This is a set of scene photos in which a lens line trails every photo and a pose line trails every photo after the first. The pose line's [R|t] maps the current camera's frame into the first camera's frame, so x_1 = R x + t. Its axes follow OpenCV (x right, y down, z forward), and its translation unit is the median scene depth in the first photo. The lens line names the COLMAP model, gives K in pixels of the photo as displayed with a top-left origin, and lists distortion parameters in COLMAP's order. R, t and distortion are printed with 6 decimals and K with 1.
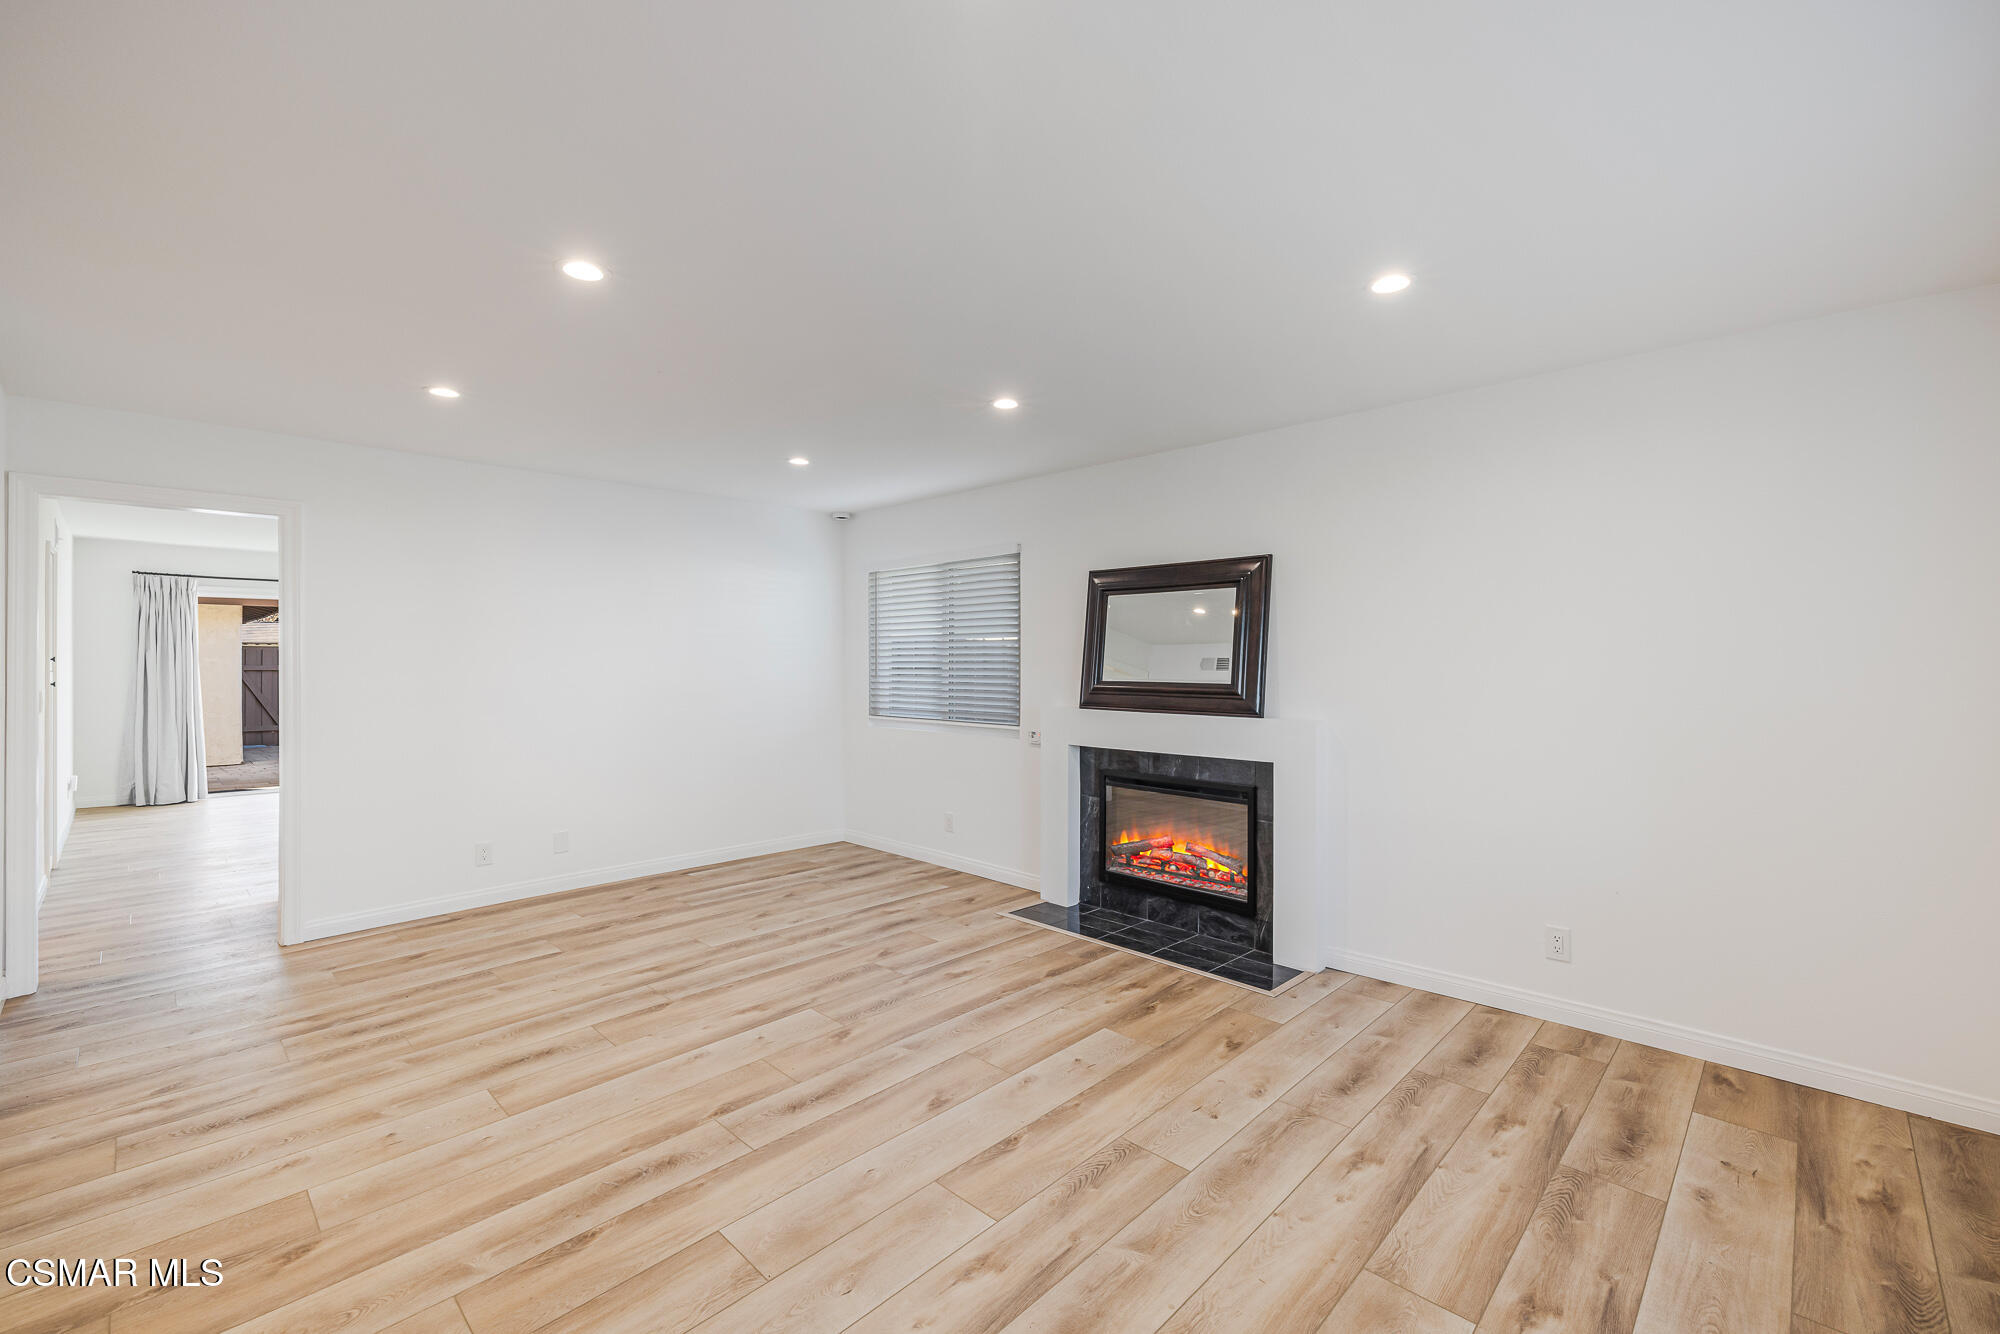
lens RADIAL K [[841.8, 0, 995.4], [0, 841.8, 658.8], [0, 0, 1]] dist [0.000696, 0.000992]
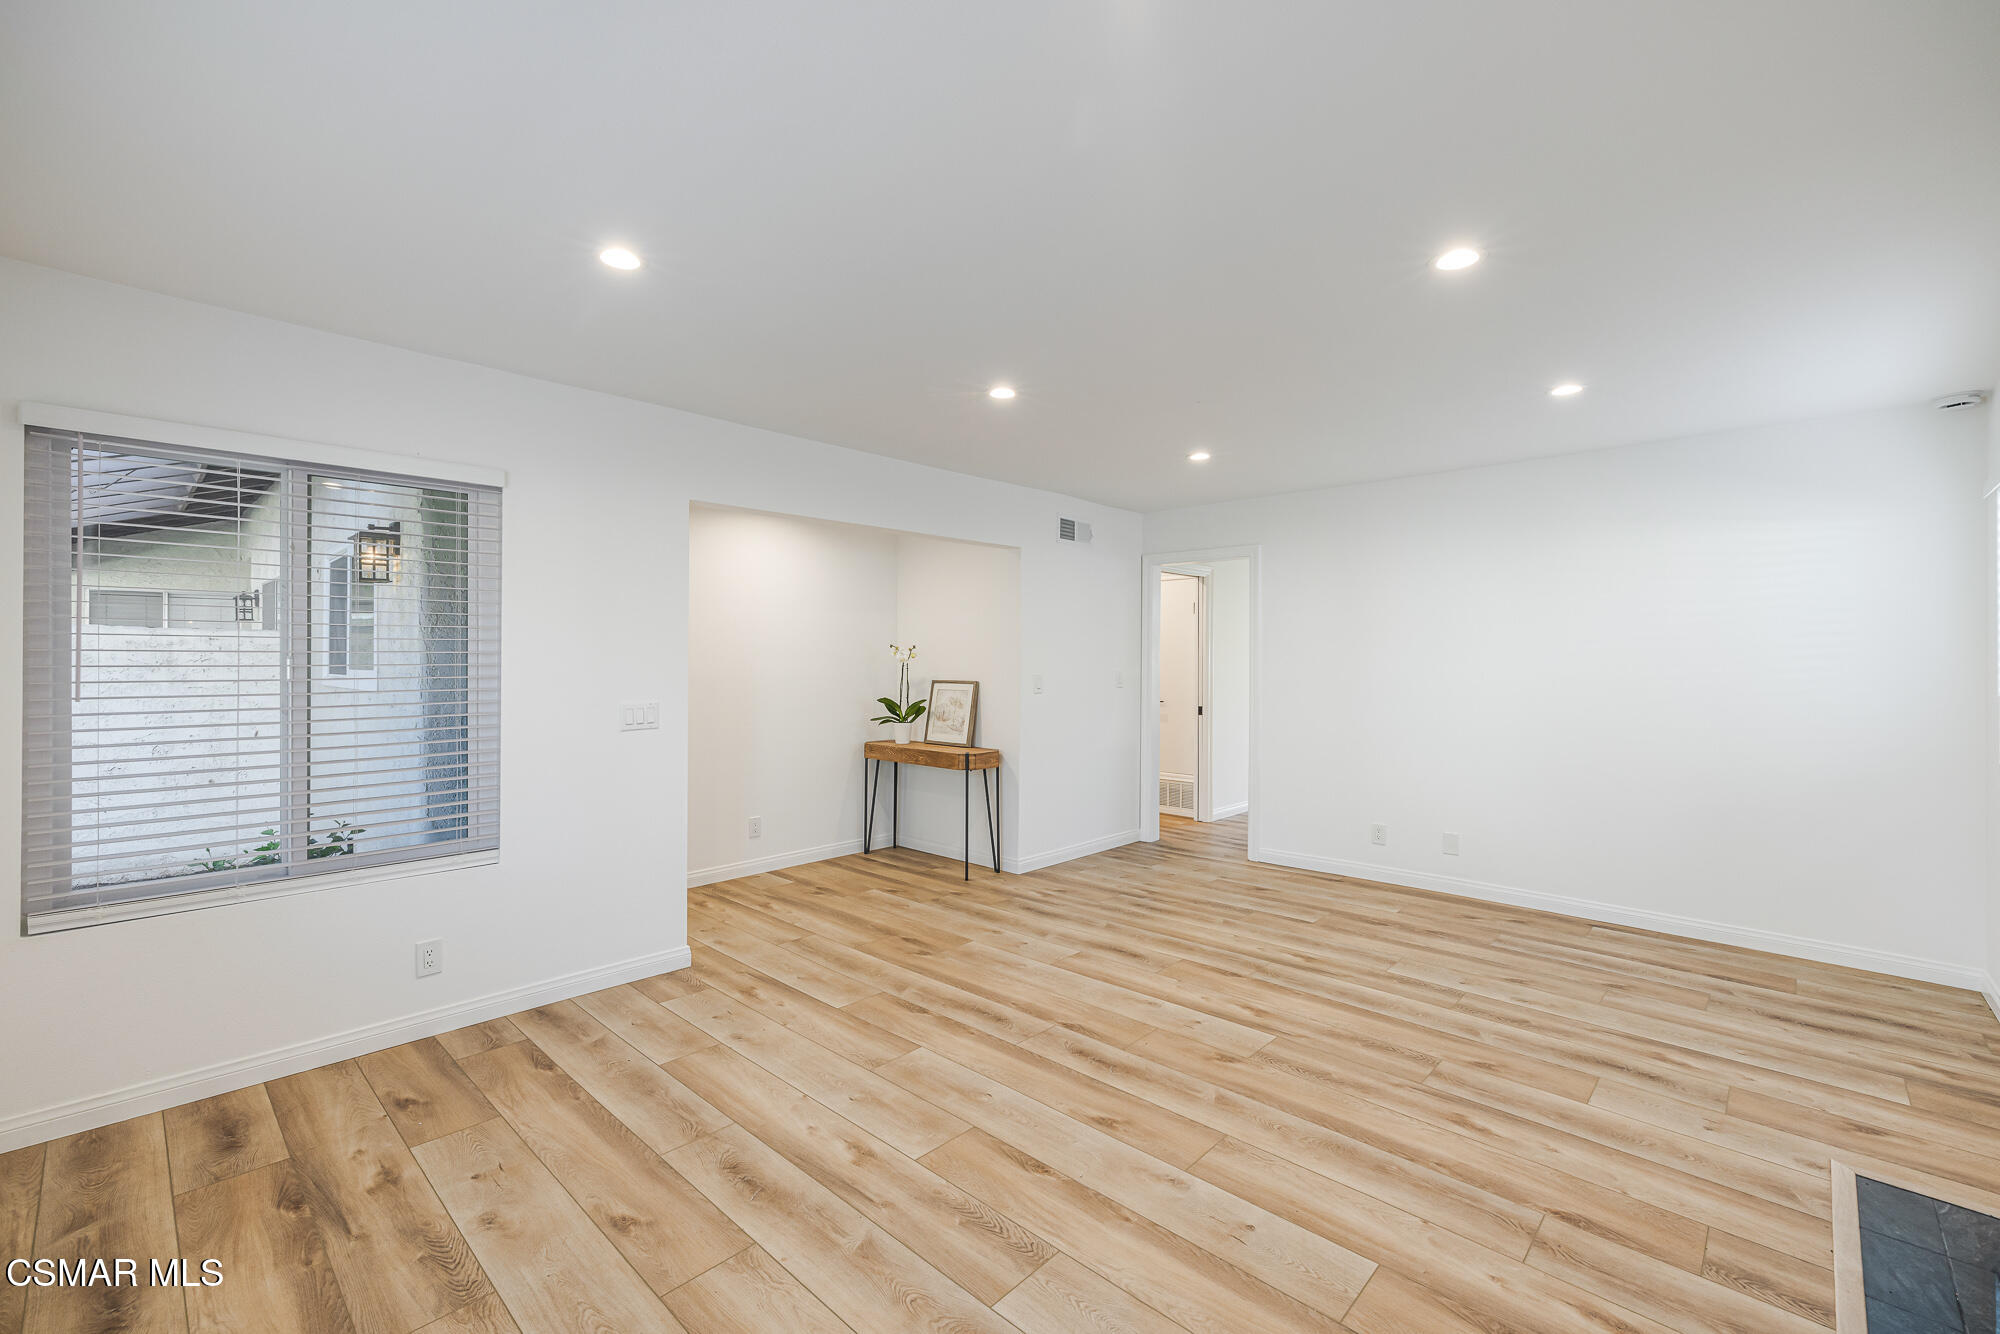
lens RADIAL K [[841.8, 0, 995.4], [0, 841.8, 658.8], [0, 0, 1]] dist [0.000696, 0.000992]
pose [[0.015733, 0.001145, -0.999876, 0.615116], [-0.004168, 0.999991, 0.001080, 0.002864], [0.999868, 0.004150, 0.015738, 0.599854]]
